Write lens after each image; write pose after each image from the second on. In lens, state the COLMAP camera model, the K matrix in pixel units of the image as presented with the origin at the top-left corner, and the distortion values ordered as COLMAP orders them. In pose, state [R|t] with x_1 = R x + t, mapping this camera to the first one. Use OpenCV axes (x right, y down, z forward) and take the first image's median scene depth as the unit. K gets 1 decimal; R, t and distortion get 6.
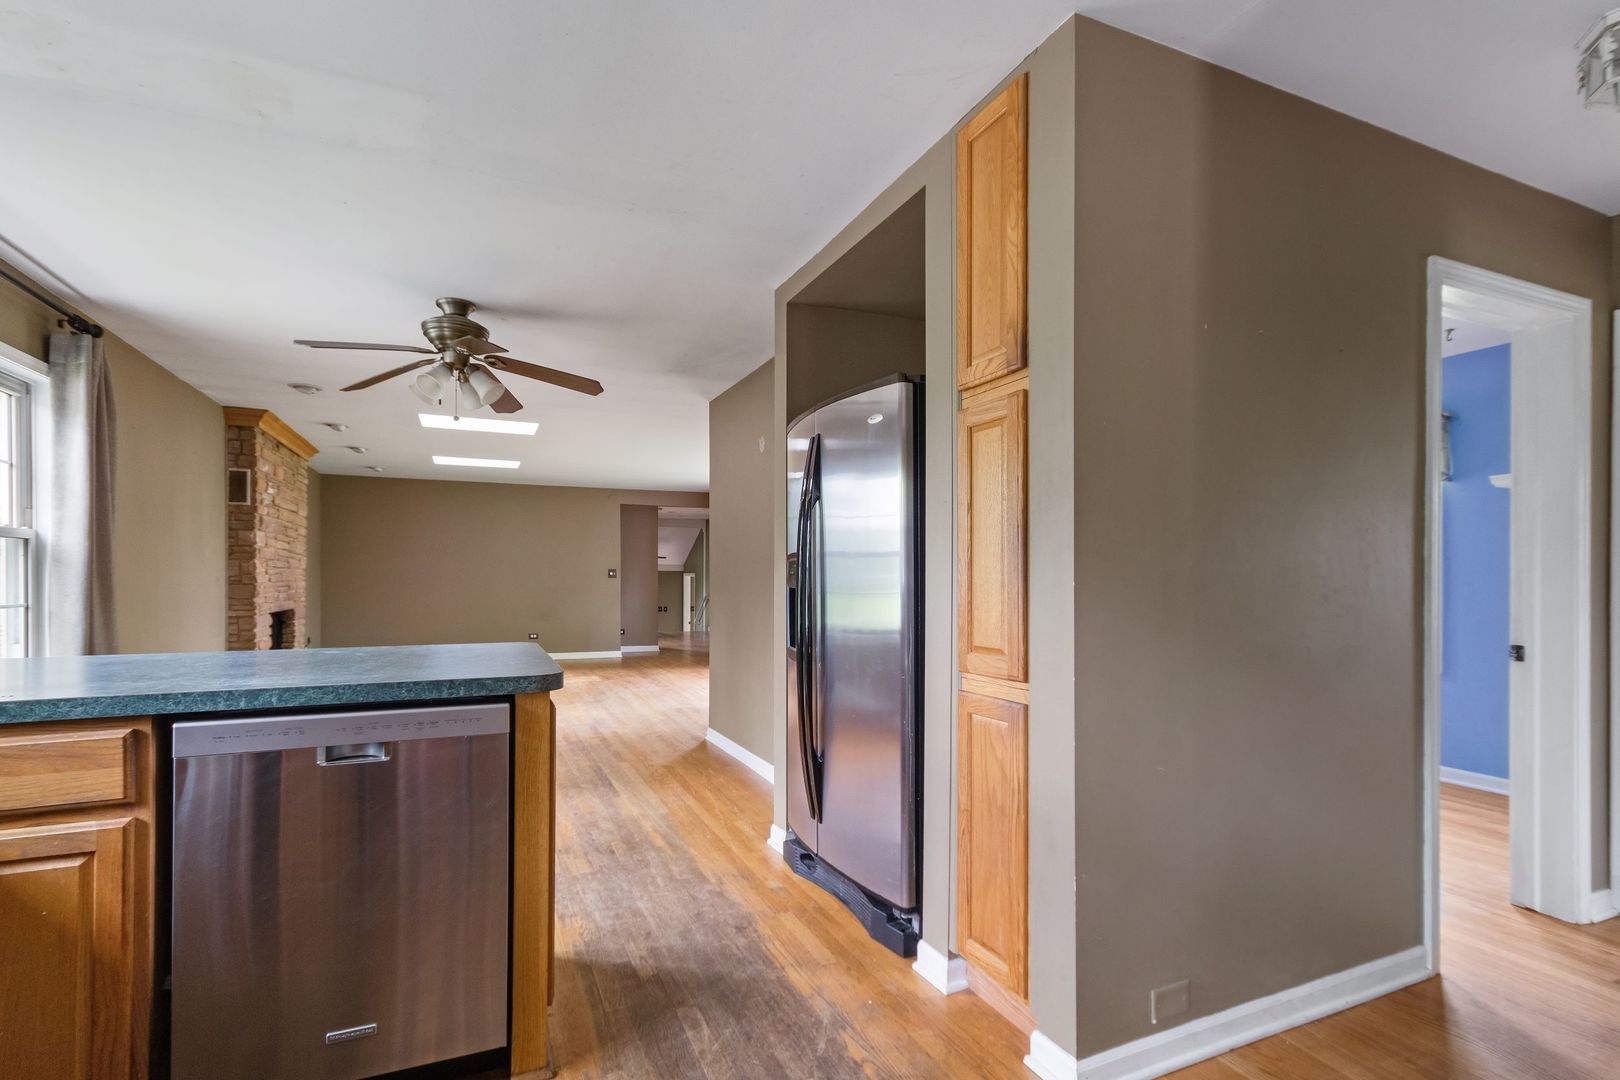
lens RADIAL K [[750.6, 0, 787.8], [0, 750.6, 576.7], [0, 0, 1]] dist [0.012854, 0.000690]
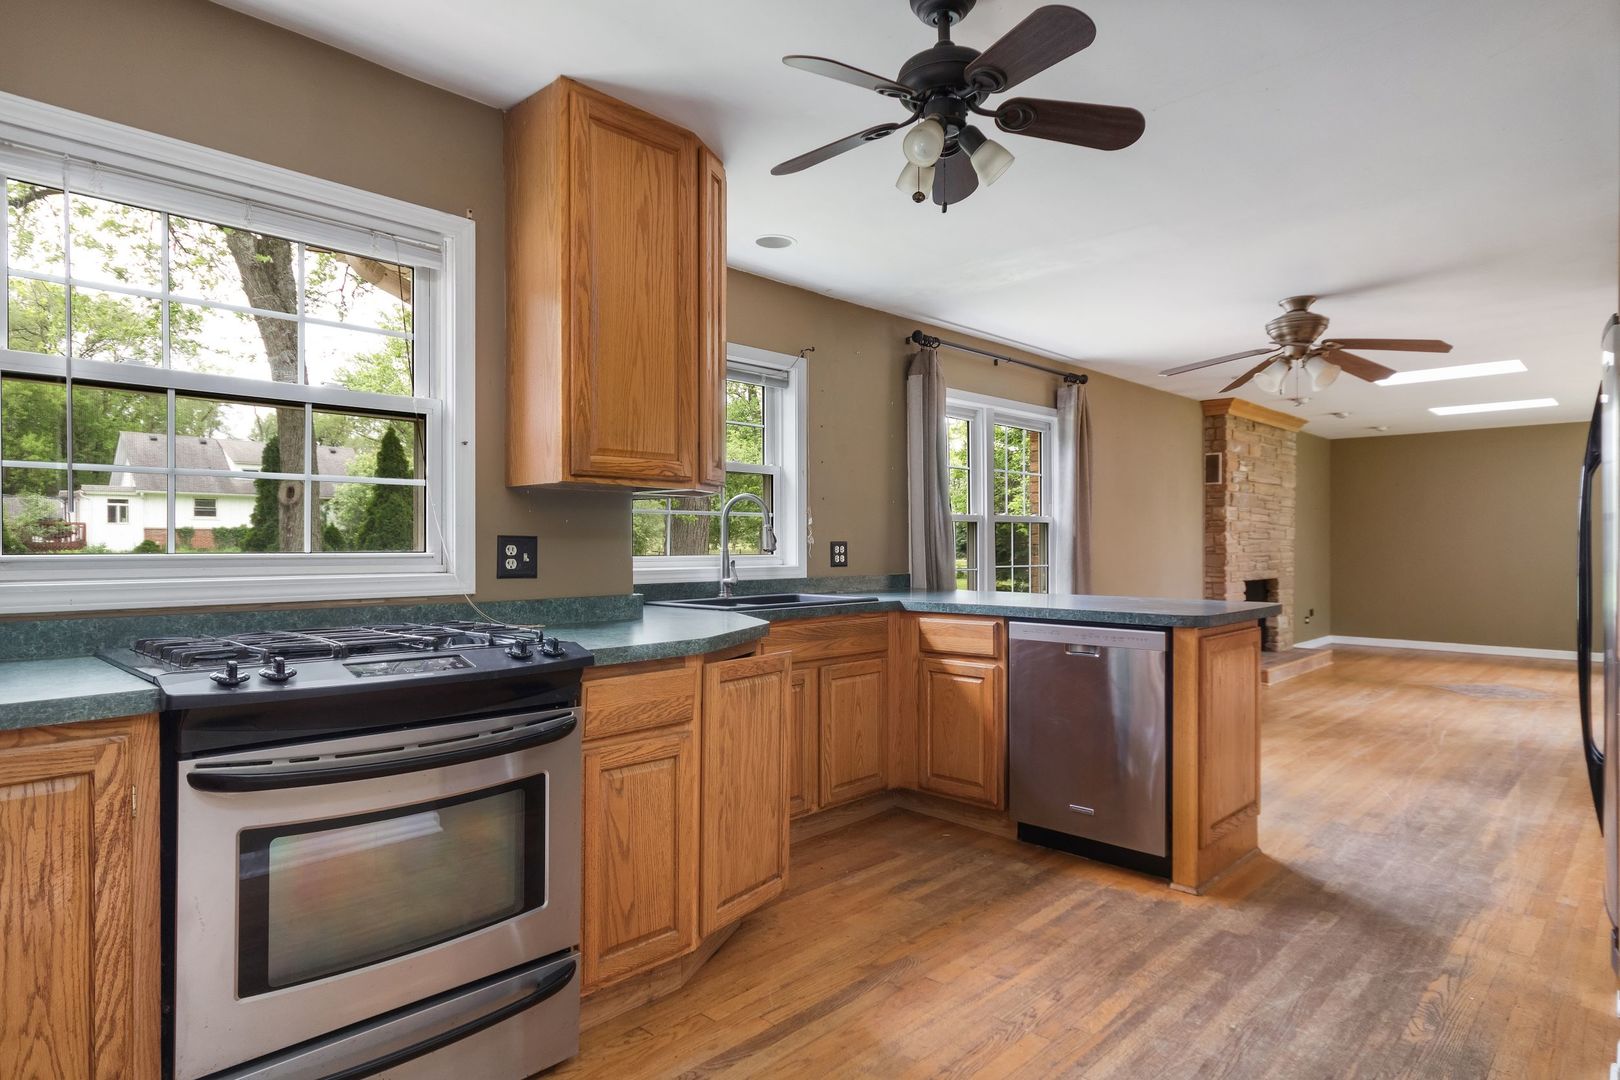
lens RADIAL K [[905.7, 0, 796.1], [0, 905.7, 542.3], [0, 0, 1]] dist [0.001219, -0.000484]
pose [[0.386811, -0.004863, -0.922146, 0.504072], [0.000277, 0.999987, -0.005158, -0.001374], [0.922159, 0.001739, 0.386807, -0.191191]]
